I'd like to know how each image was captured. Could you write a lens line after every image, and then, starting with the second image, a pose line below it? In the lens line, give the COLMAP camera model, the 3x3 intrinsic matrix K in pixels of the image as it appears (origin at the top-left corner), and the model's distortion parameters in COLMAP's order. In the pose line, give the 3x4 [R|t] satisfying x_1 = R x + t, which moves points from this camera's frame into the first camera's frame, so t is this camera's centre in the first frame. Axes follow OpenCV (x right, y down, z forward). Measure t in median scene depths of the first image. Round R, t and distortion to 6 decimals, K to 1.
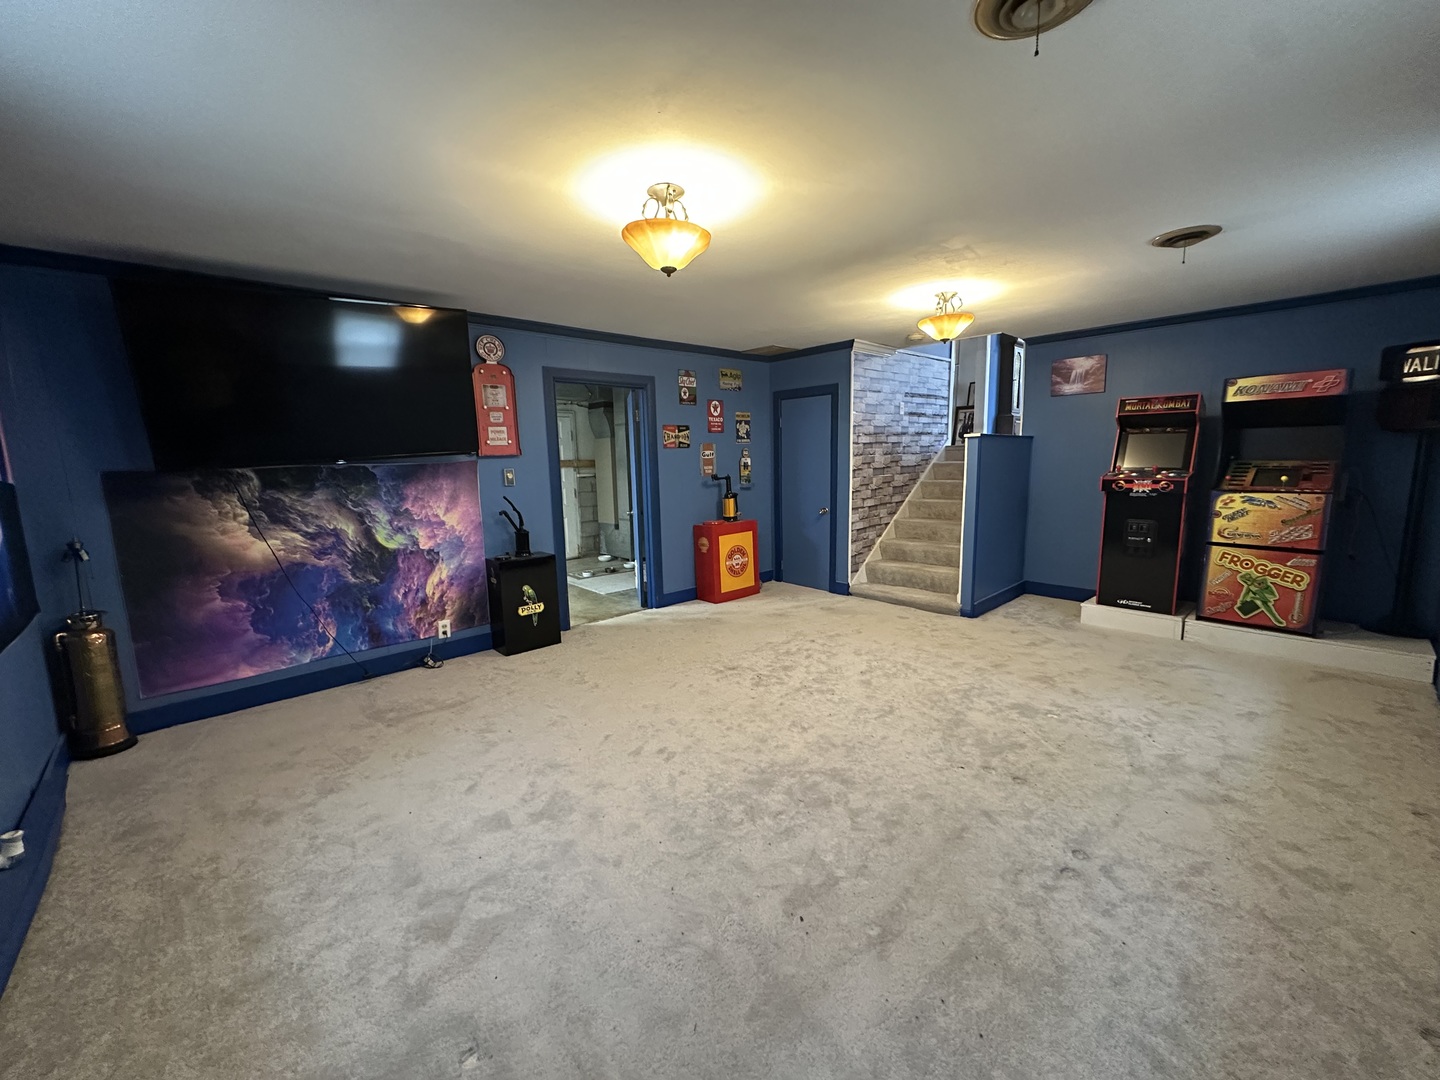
lens RADIAL K [[573.1, 0, 722.2], [0, 573.1, 538.9], [0, 0, 1]] dist [-0.003581, 0.000159]
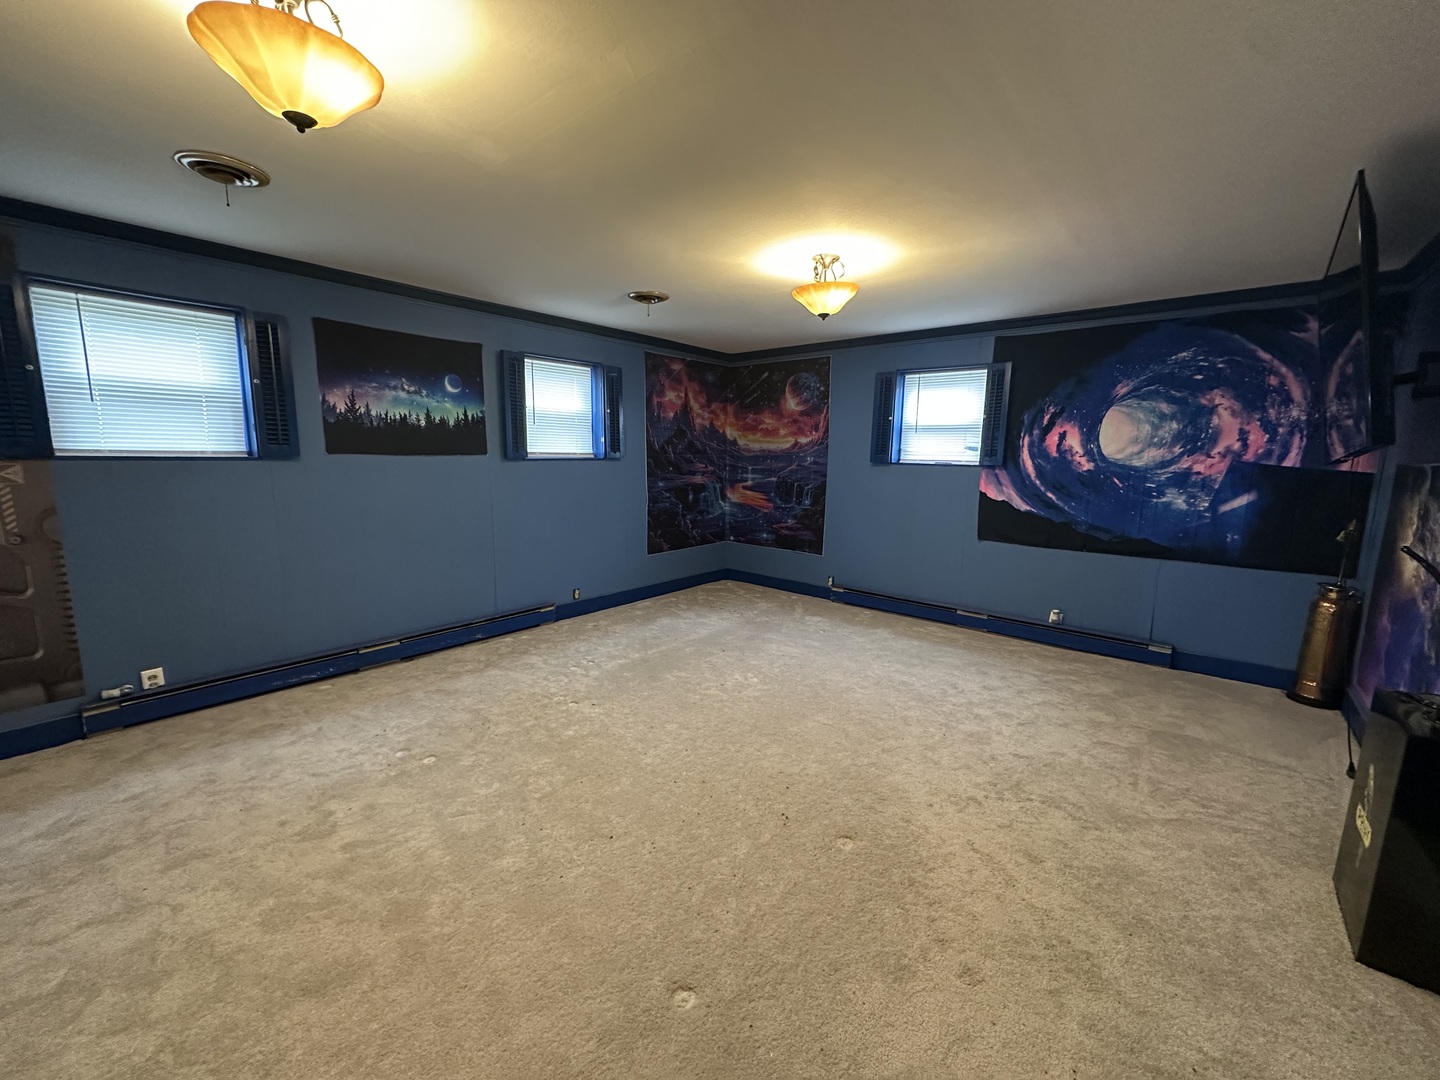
lens RADIAL K [[573.1, 0, 722.2], [0, 573.1, 538.9], [0, 0, 1]] dist [-0.003581, 0.000159]
pose [[-0.992517, 0.026694, -0.119156, 0.182473], [-0.009351, 0.956332, 0.292134, -0.204871], [0.121751, 0.291063, -0.948925, 1.377675]]
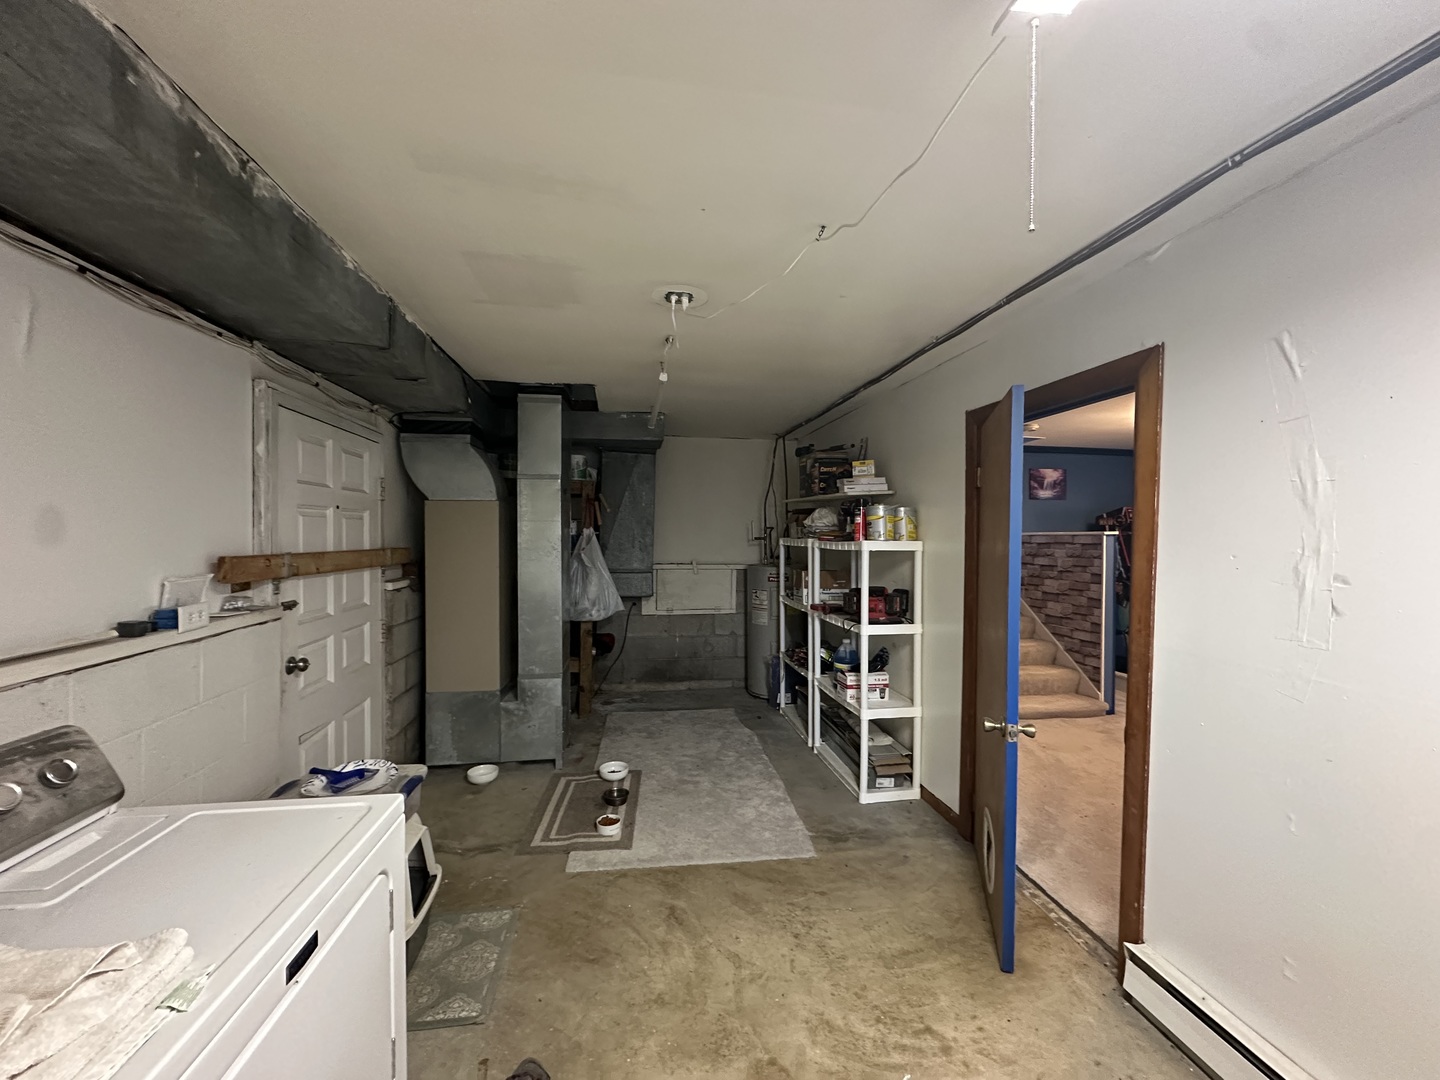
lens RADIAL K [[573.1, 0, 722.2], [0, 573.1, 538.9], [0, 0, 1]] dist [-0.003581, 0.000159]
pose [[0.554434, 0.018847, 0.832014, -0.952115], [0.098801, 0.991183, -0.088291, -0.176094], [-0.826342, 0.131155, 0.547683, 1.204044]]
